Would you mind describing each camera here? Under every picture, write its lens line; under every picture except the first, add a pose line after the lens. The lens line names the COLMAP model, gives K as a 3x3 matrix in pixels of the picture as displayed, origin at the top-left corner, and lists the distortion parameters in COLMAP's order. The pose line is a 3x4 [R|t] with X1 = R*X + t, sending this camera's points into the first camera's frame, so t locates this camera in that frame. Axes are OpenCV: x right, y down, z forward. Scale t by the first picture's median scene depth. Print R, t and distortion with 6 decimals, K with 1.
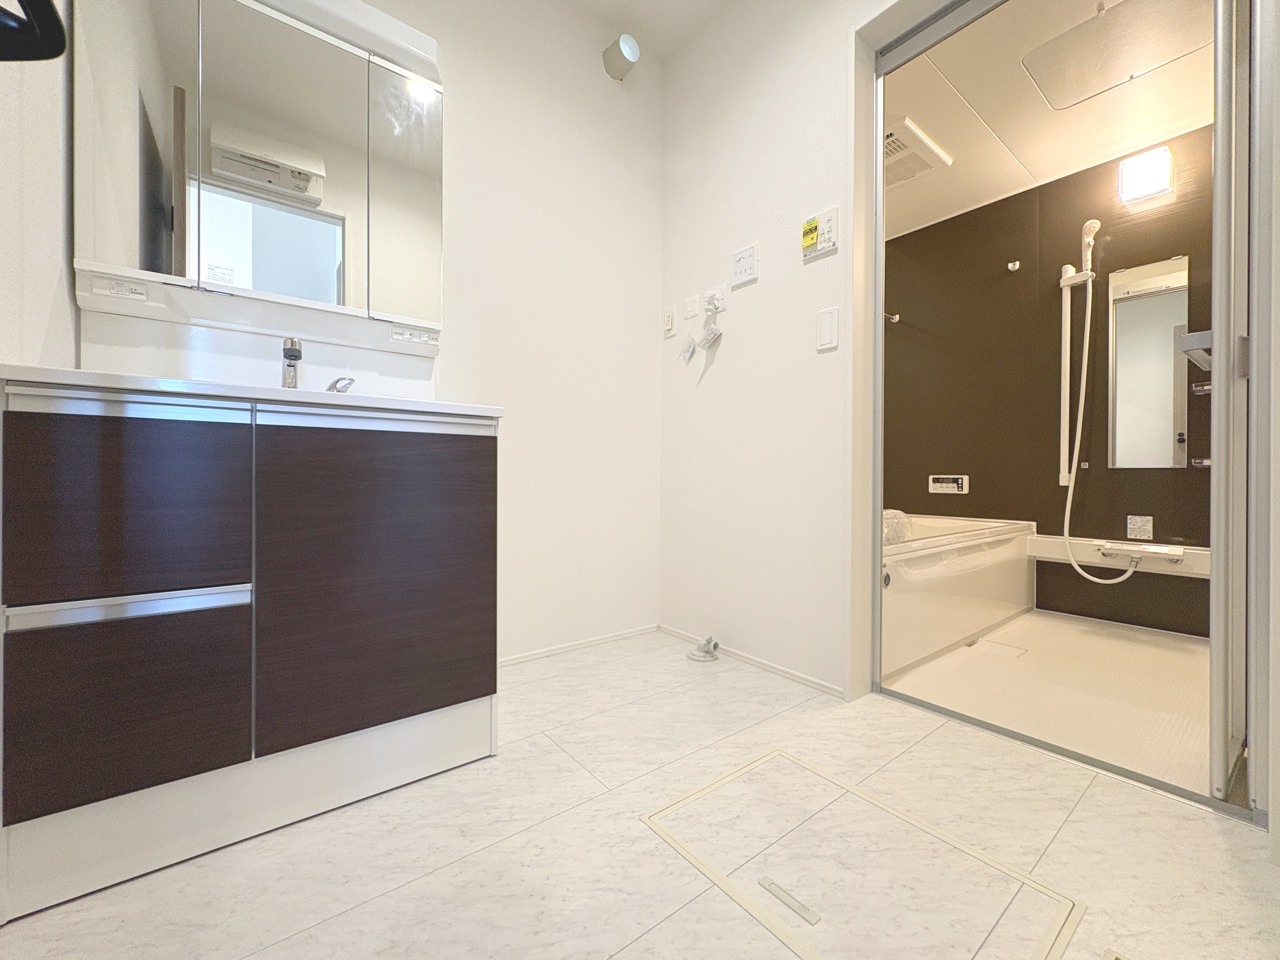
lens RADIAL K [[509.3, 0, 643.3], [0, 509.3, 474.9], [0, 0, 1]] dist [-0.017981, -0.000197]
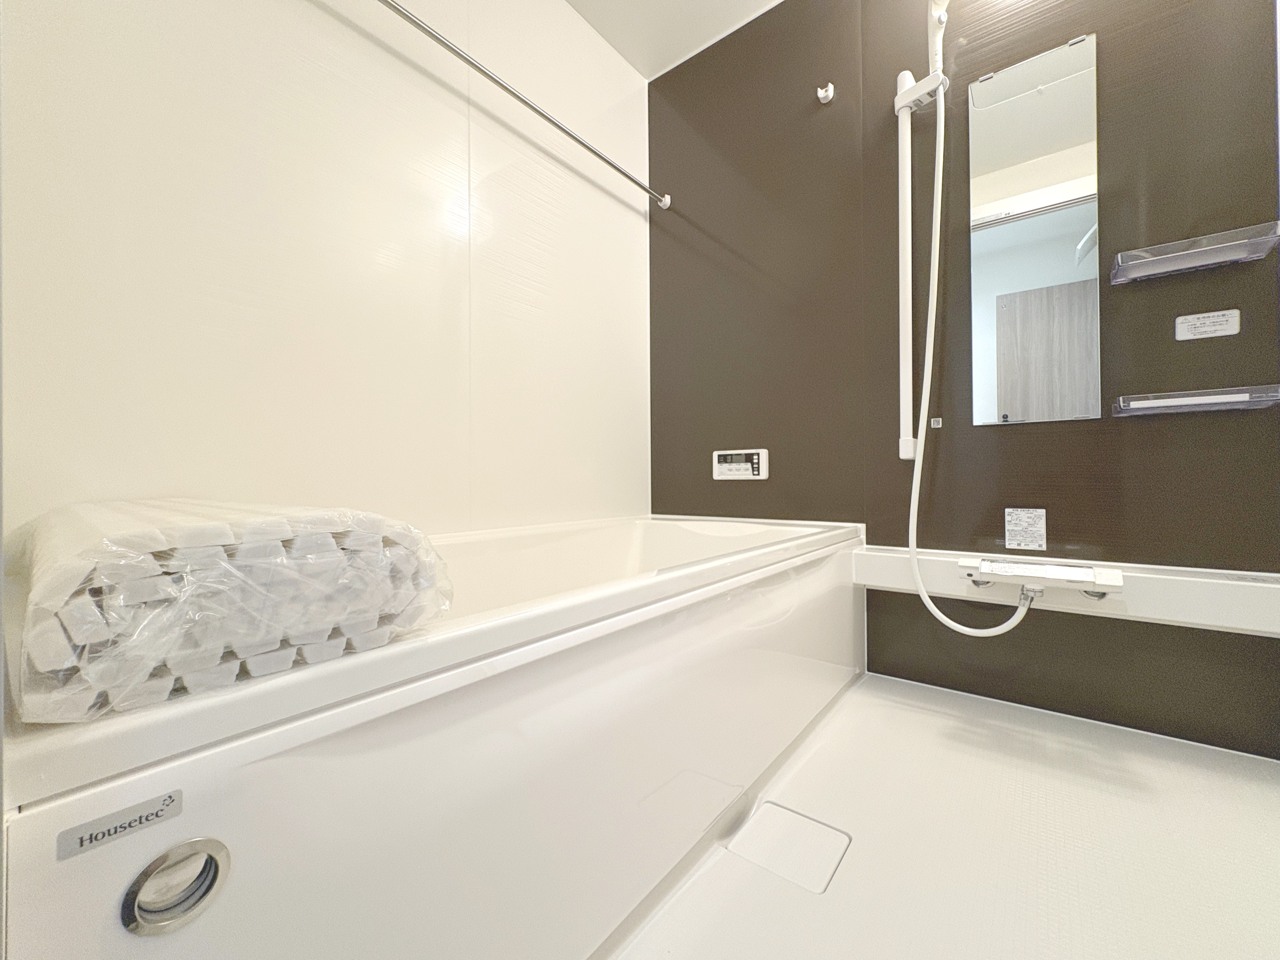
lens RADIAL K [[509.3, 0, 643.3], [0, 509.3, 474.9], [0, 0, 1]] dist [-0.017981, -0.000197]
pose [[0.976410, -0.001193, 0.215919, 0.423641], [0.005416, 0.999805, -0.018967, 0.049454], [-0.215855, 0.019689, 0.976227, 0.507328]]
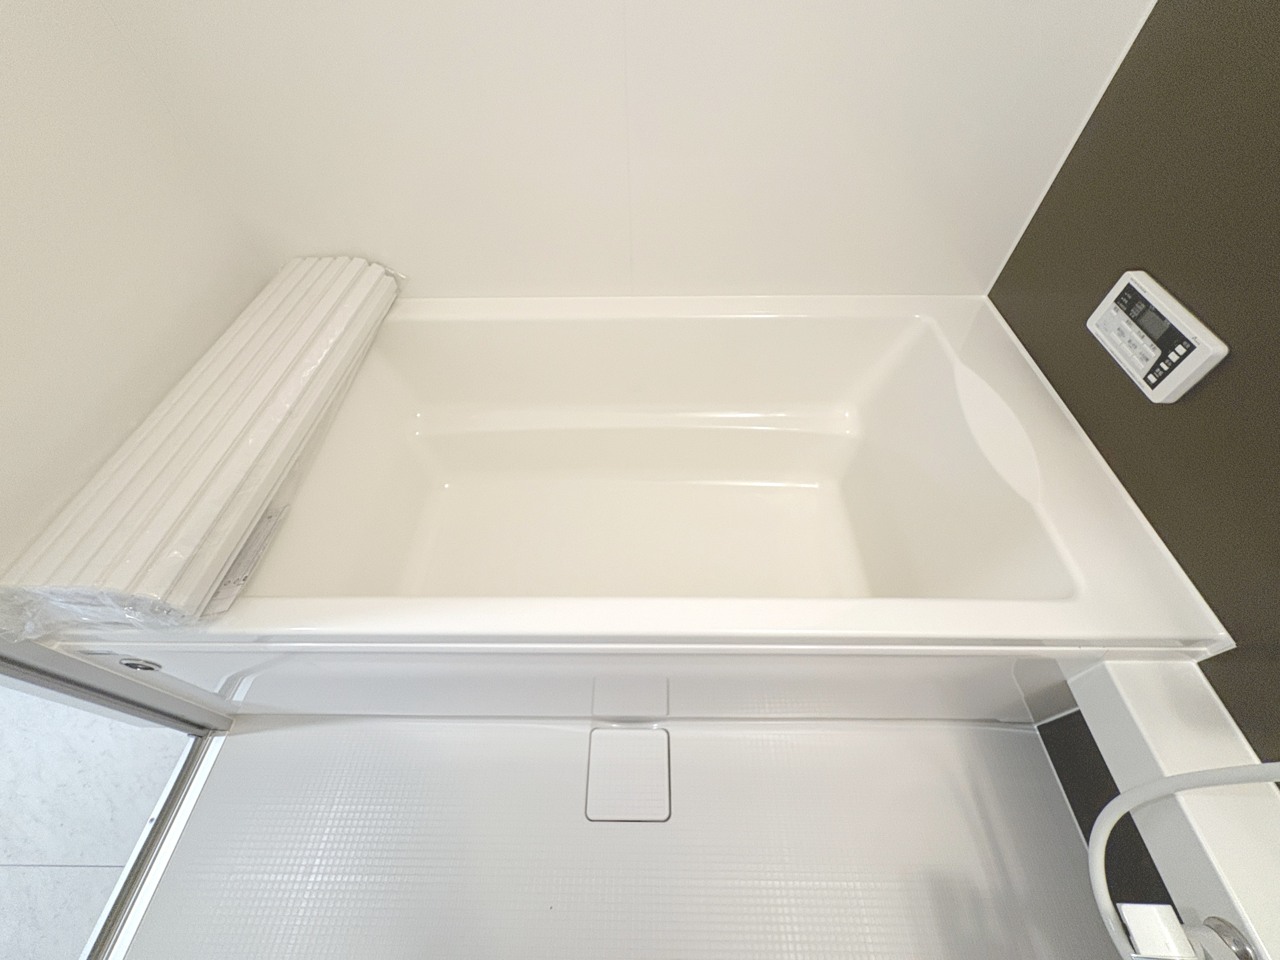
lens RADIAL K [[509.3, 0, 643.3], [0, 509.3, 474.9], [0, 0, 1]] dist [-0.017981, -0.000197]
pose [[0.761036, 0.508298, -0.403060, 0.644712], [-0.001711, 0.622896, 0.782303, -0.166959], [0.648707, -0.594671, 0.474916, 0.781606]]
